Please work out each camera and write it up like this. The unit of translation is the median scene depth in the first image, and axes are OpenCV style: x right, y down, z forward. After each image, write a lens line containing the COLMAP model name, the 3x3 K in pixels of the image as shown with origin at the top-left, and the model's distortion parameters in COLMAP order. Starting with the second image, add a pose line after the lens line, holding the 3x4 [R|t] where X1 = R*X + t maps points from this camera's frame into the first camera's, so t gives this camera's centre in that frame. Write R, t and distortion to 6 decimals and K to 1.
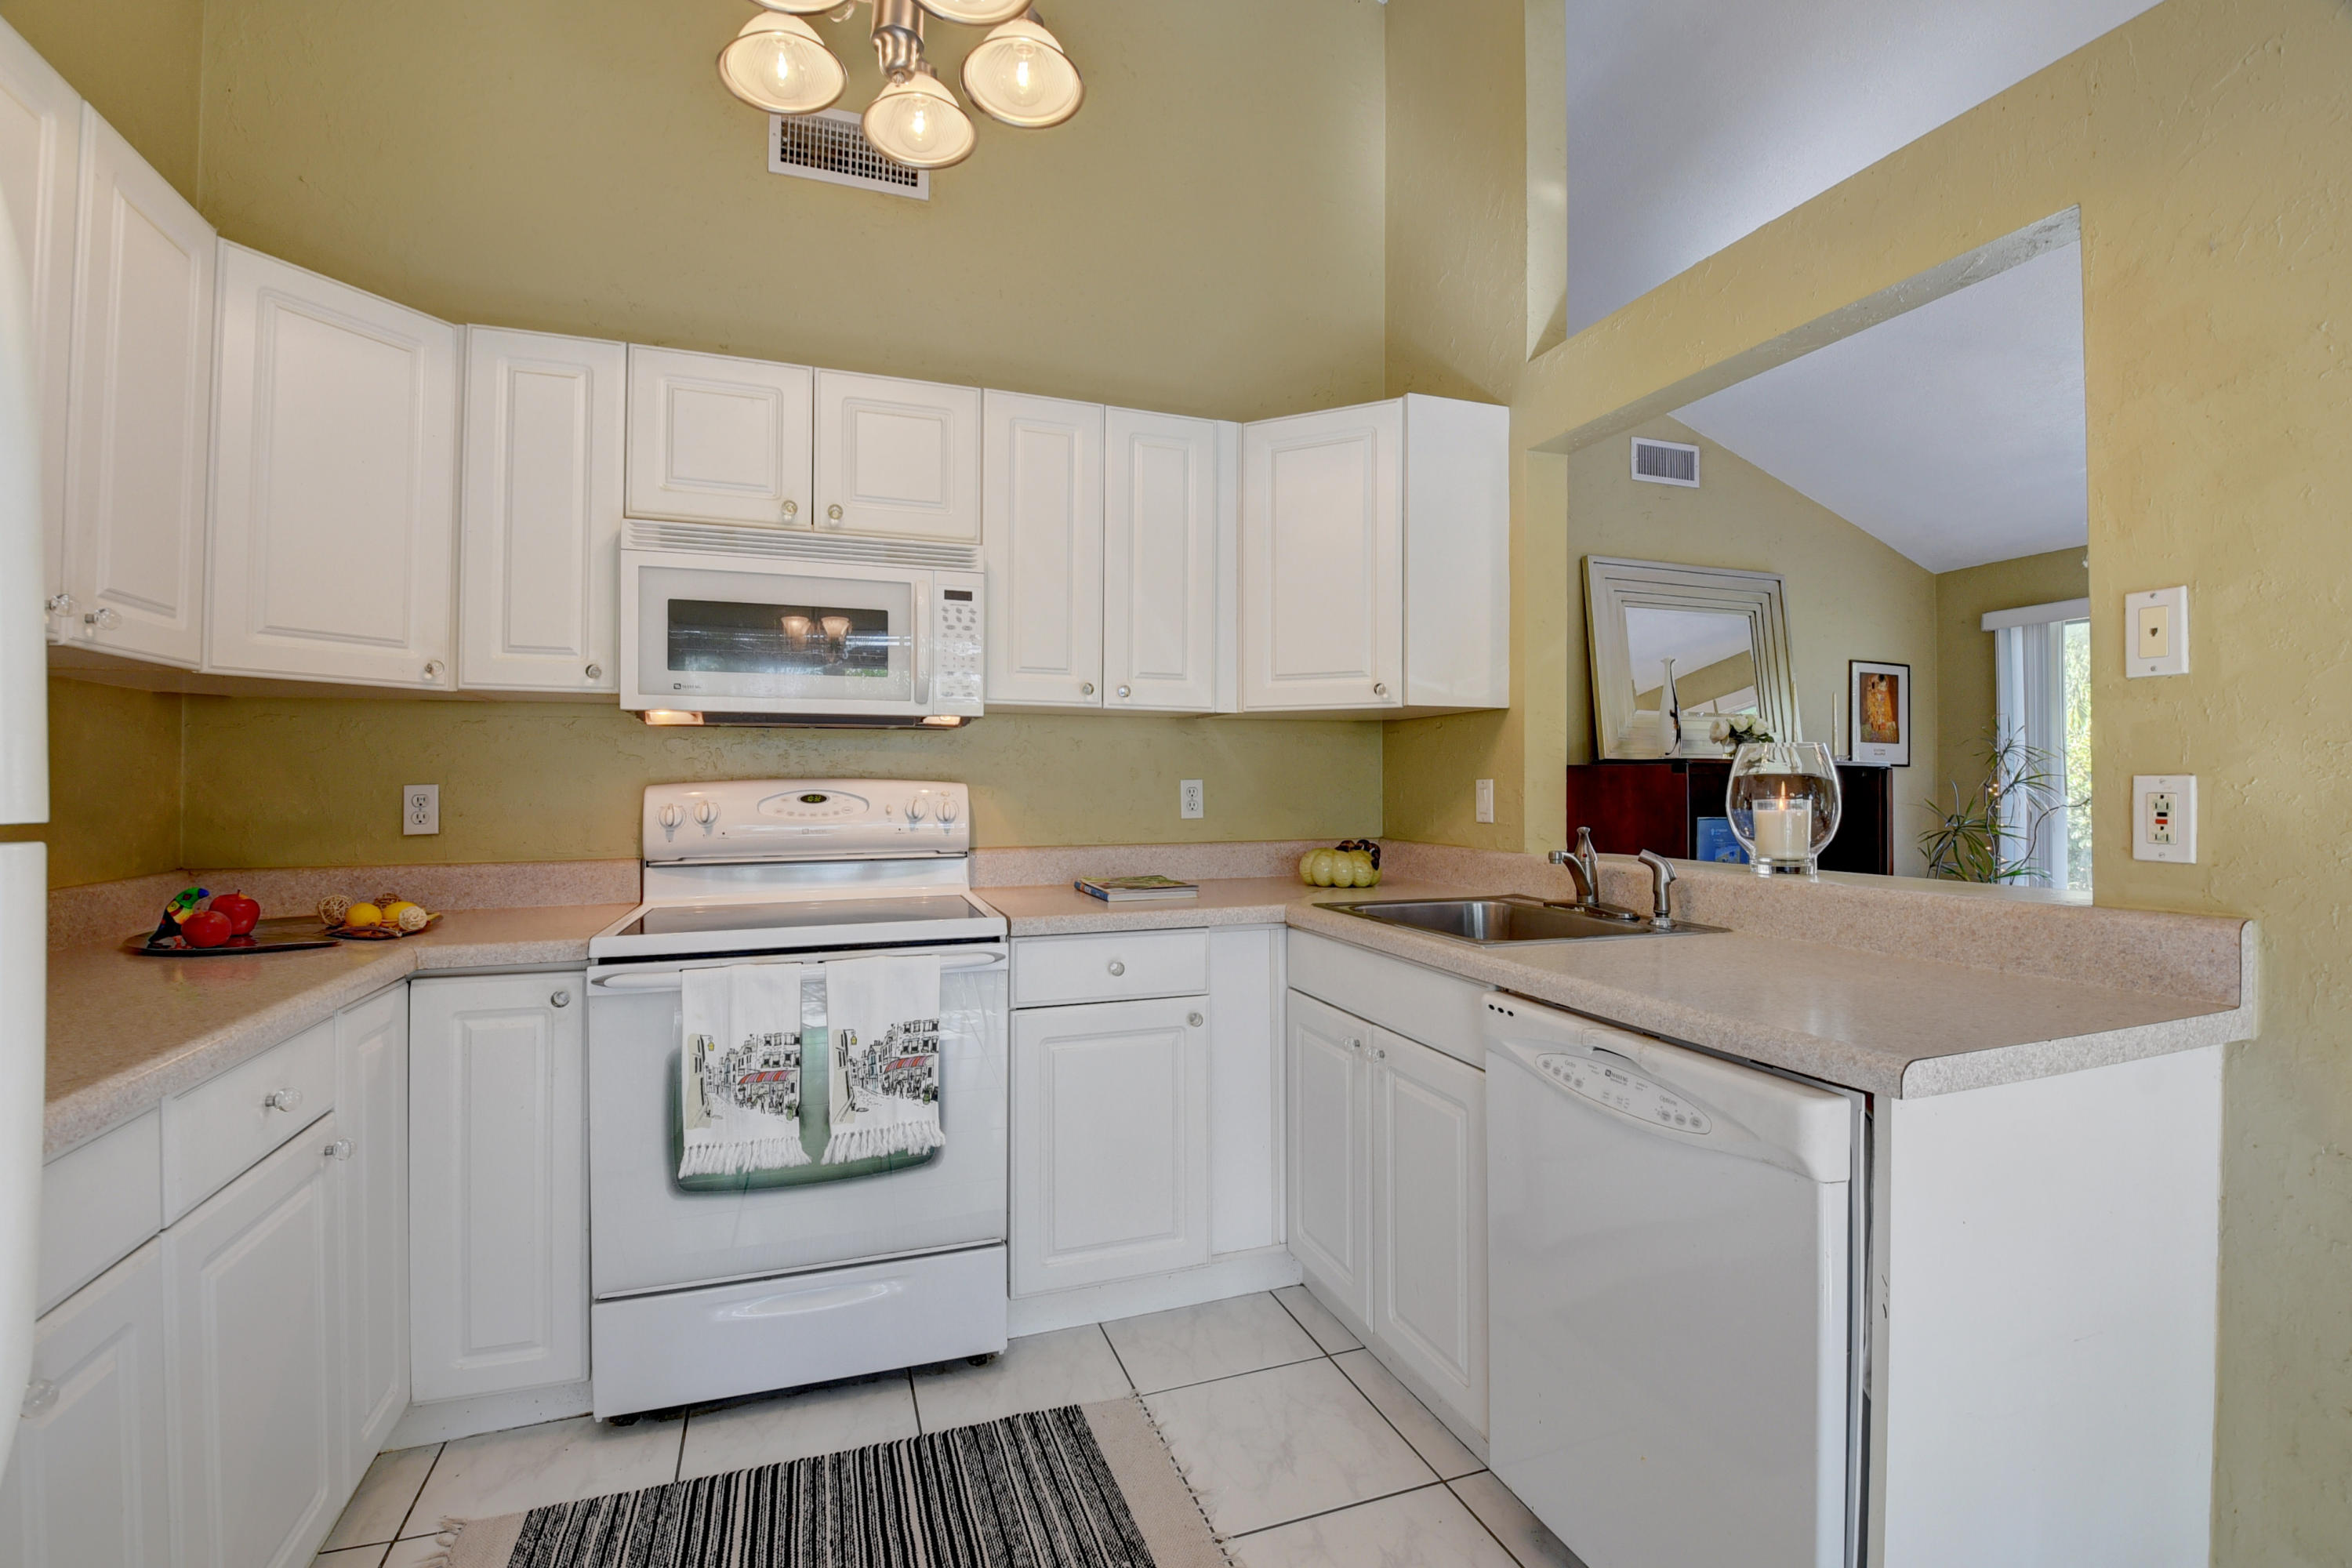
lens RADIAL K [[1034.3, 0, 1193.2], [0, 1034.3, 768.2], [0, 0, 1]] dist [-0.003330, -0.014107]
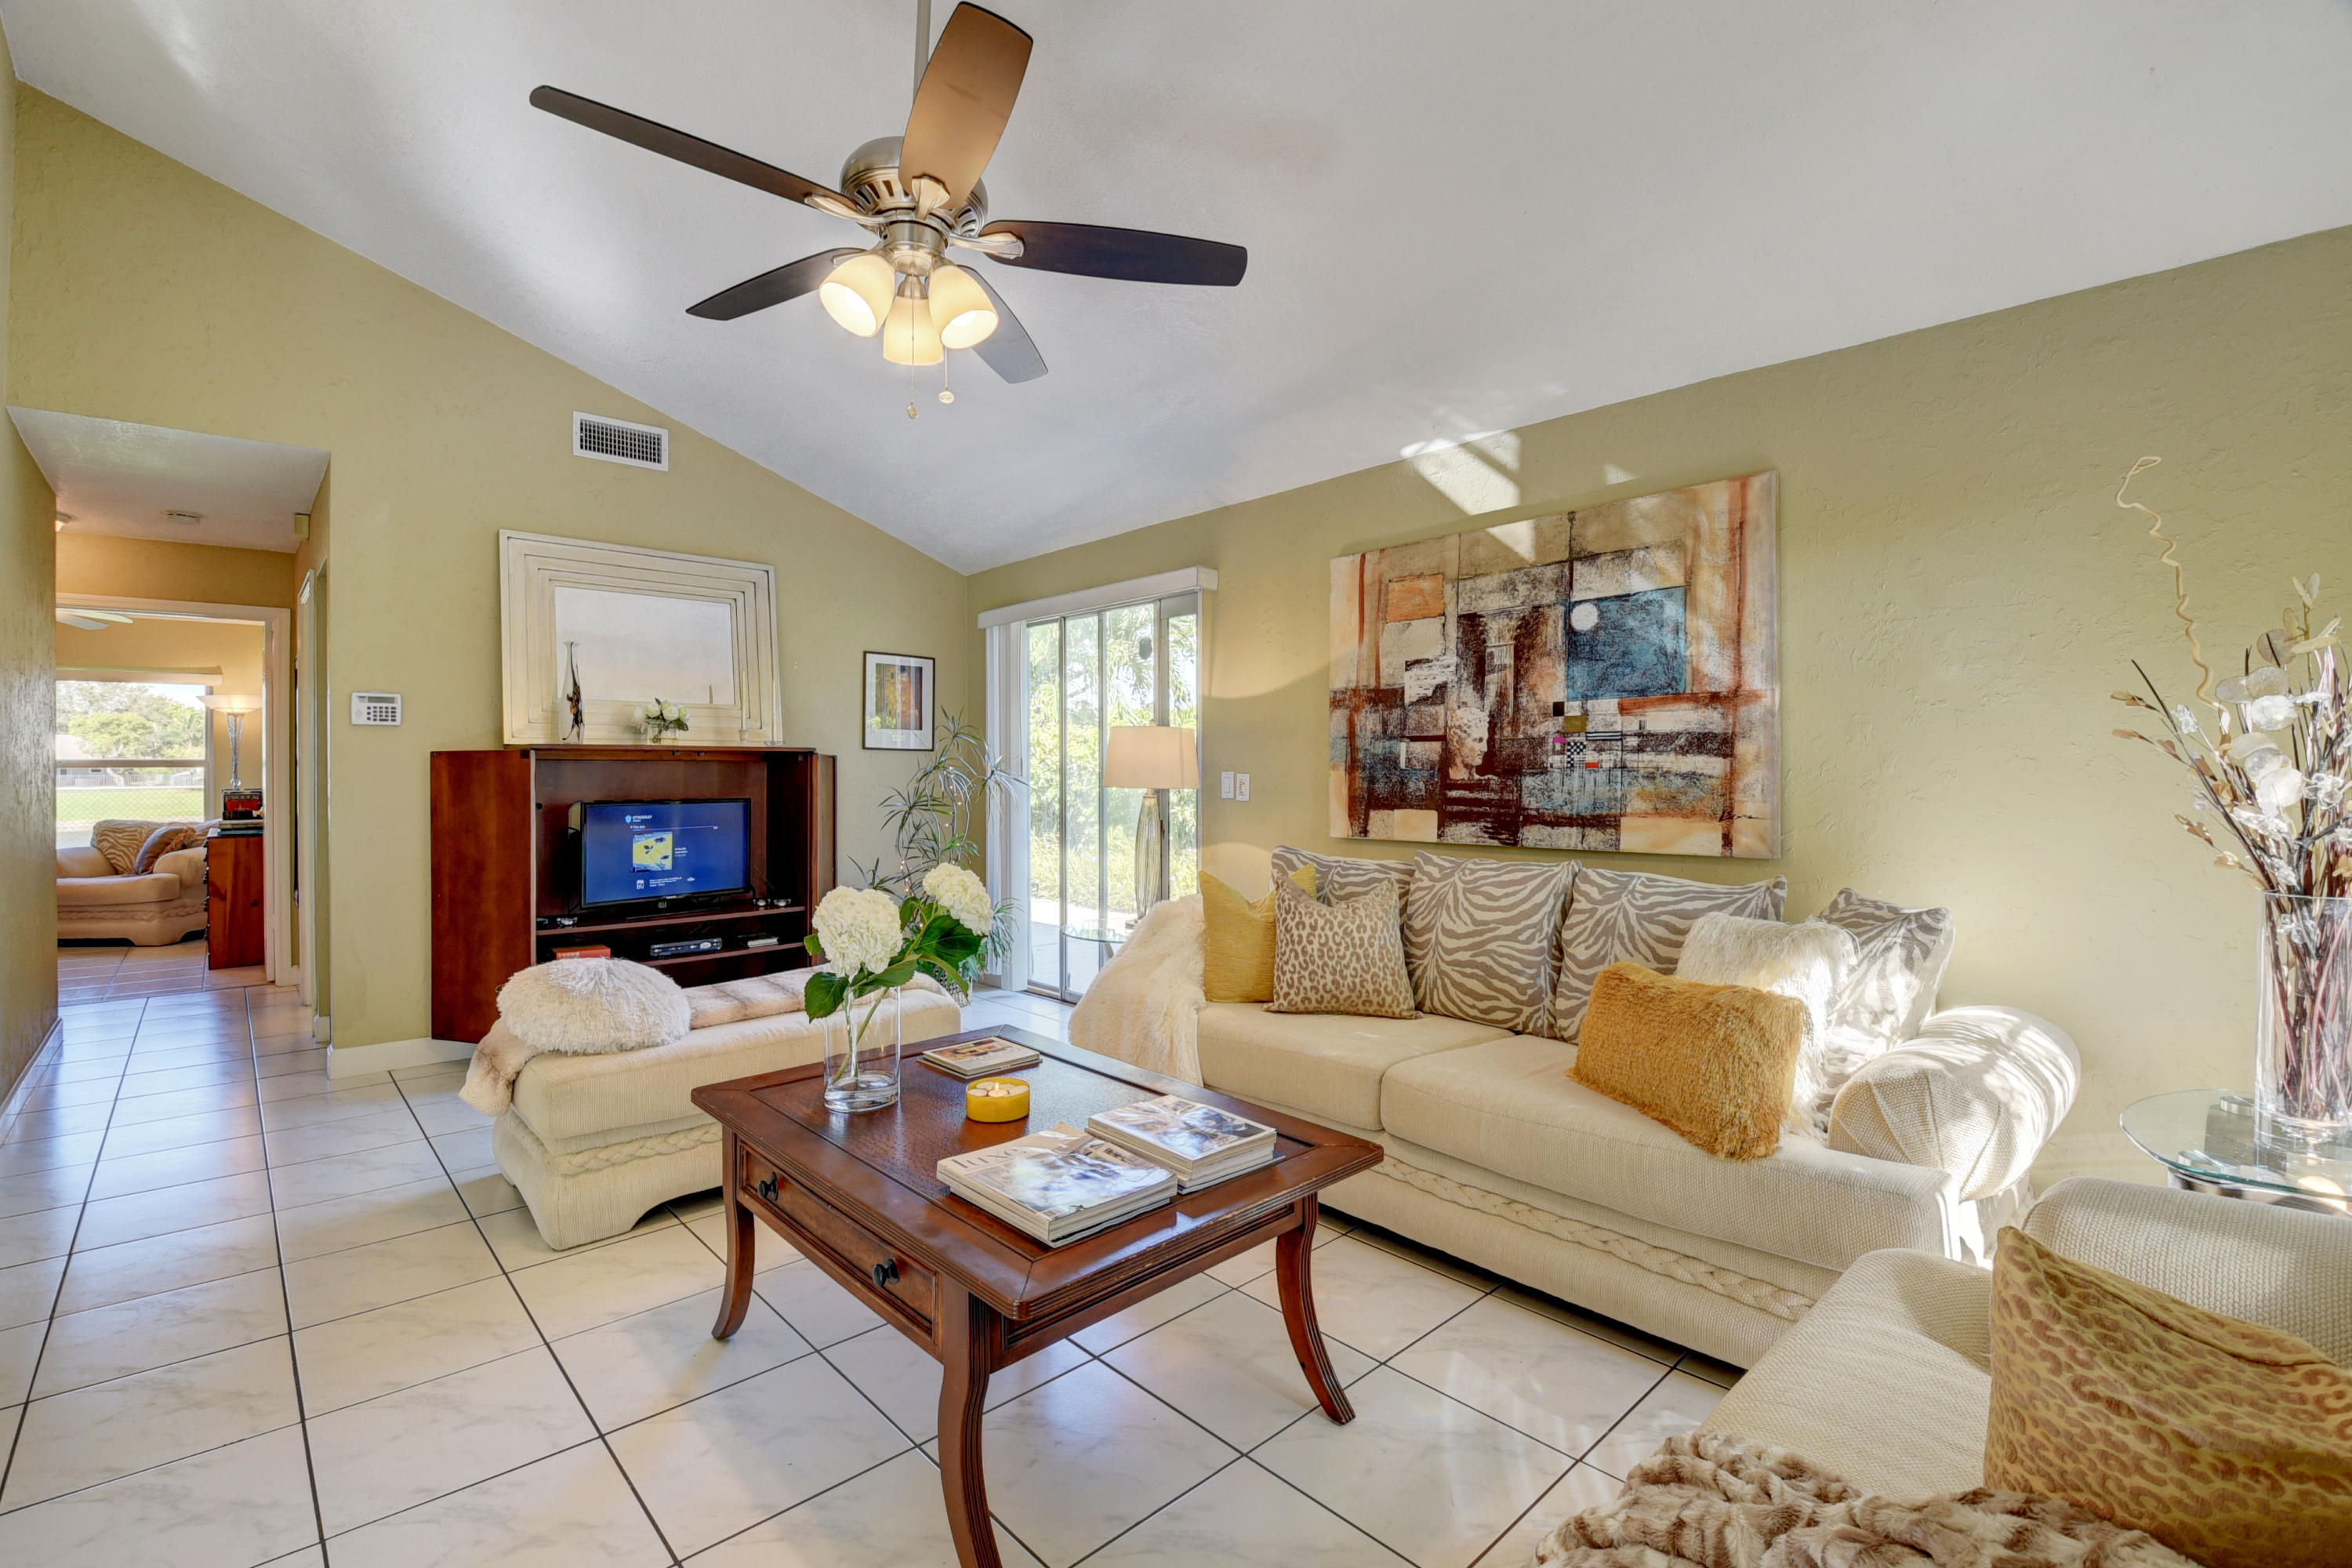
lens RADIAL K [[1034.3, 0, 1148.2], [0, 1034.3, 763.7], [0, 0, 1]] dist [-0.003330, -0.014107]
pose [[0.921354, -0.005435, 0.388687, 1.175671], [0.001903, 0.999953, 0.009472, 0.002529], [-0.388721, -0.007987, 0.921321, -0.220017]]
